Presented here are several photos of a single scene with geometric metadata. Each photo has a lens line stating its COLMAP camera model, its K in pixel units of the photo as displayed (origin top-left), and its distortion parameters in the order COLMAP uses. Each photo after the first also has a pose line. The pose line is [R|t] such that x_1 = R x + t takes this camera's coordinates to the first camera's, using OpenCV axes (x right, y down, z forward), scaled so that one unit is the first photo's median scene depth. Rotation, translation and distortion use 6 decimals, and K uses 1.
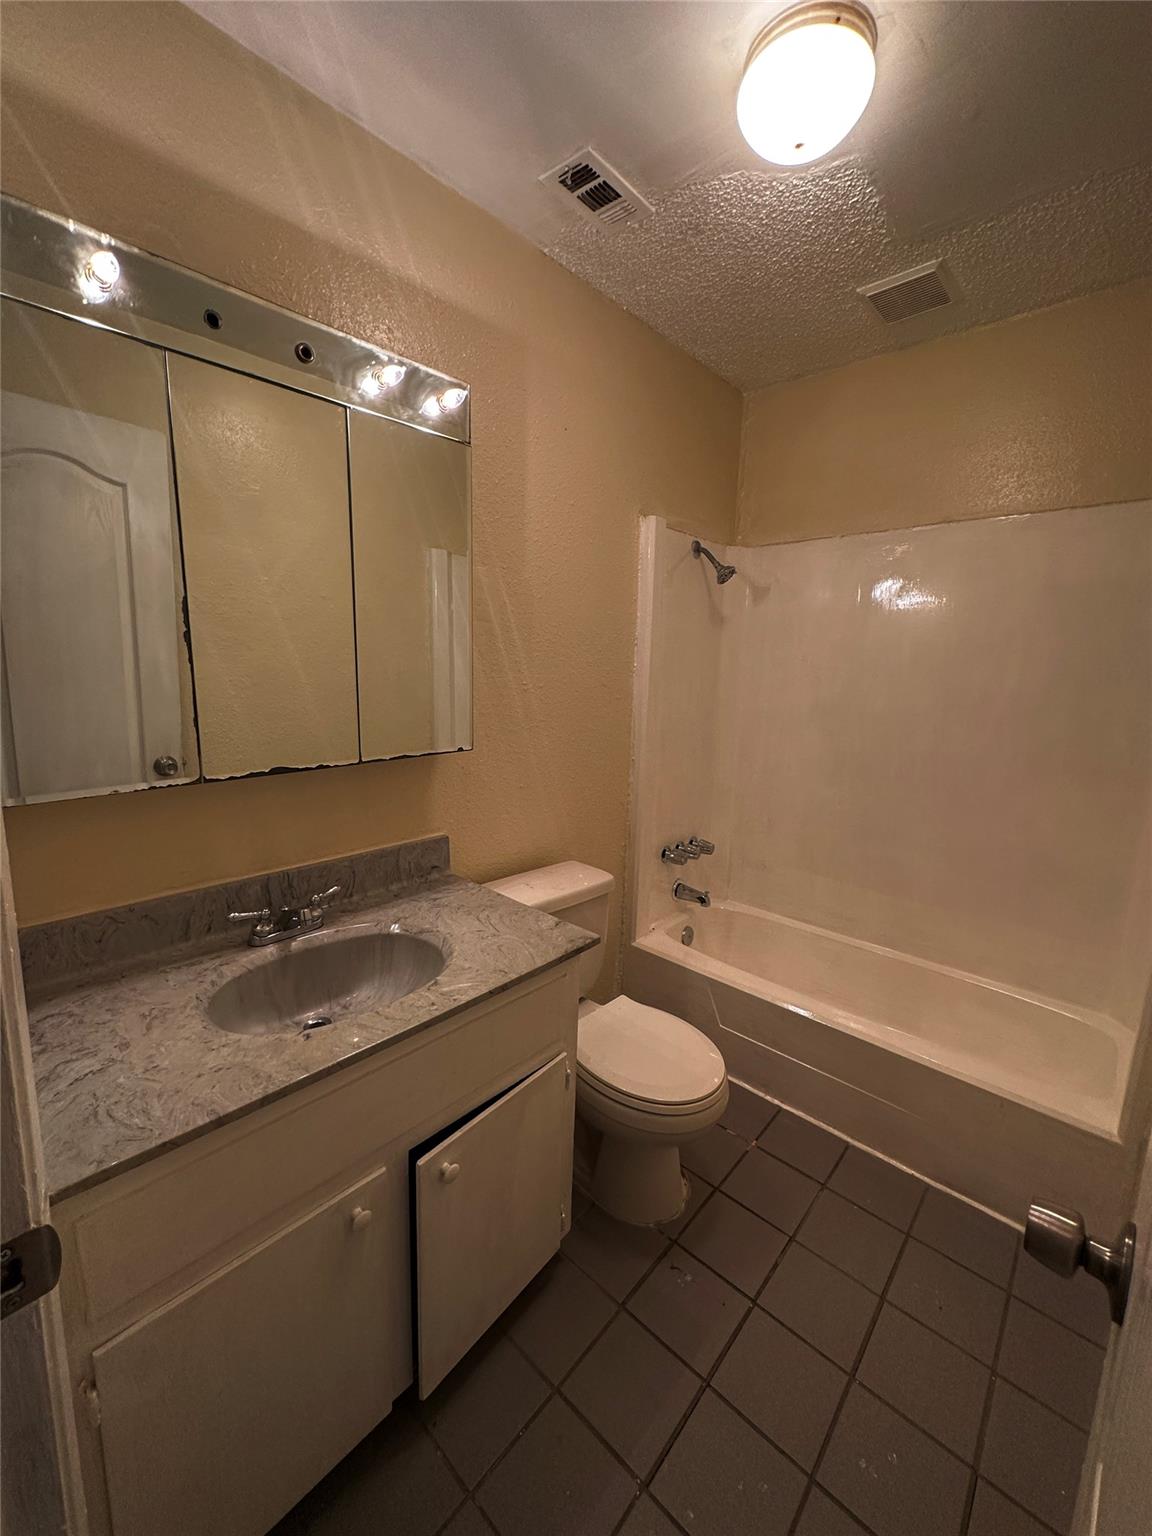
lens RADIAL K [[610.6, 0, 574.9], [0, 610.6, 764.5], [0, 0, 1]] dist [0.000148, -0.000100]
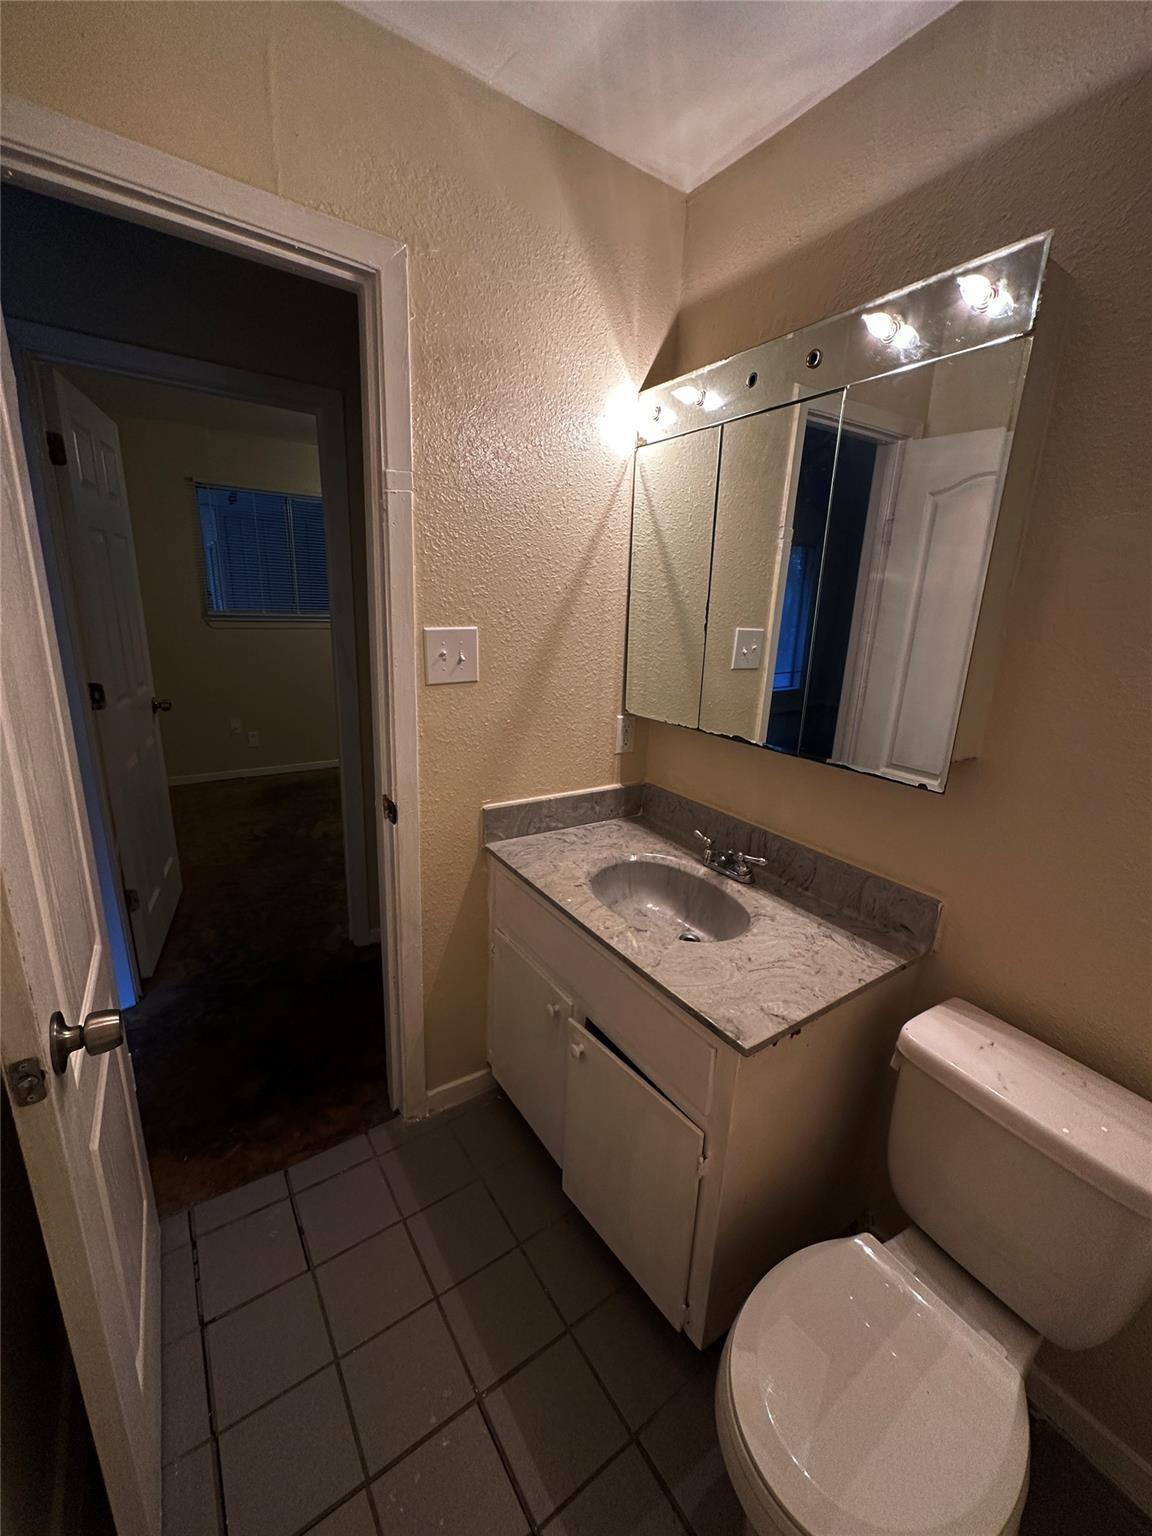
lens RADIAL K [[616.1, 0, 577.2], [0, 616.1, 763.9], [0, 0, 1]] dist [-0.000857, 0.000163]
pose [[-0.218929, 0.220418, -0.950519, 0.782550], [-0.212241, 0.940069, 0.266879, -0.207773], [0.952378, 0.260167, -0.159027, 0.932453]]
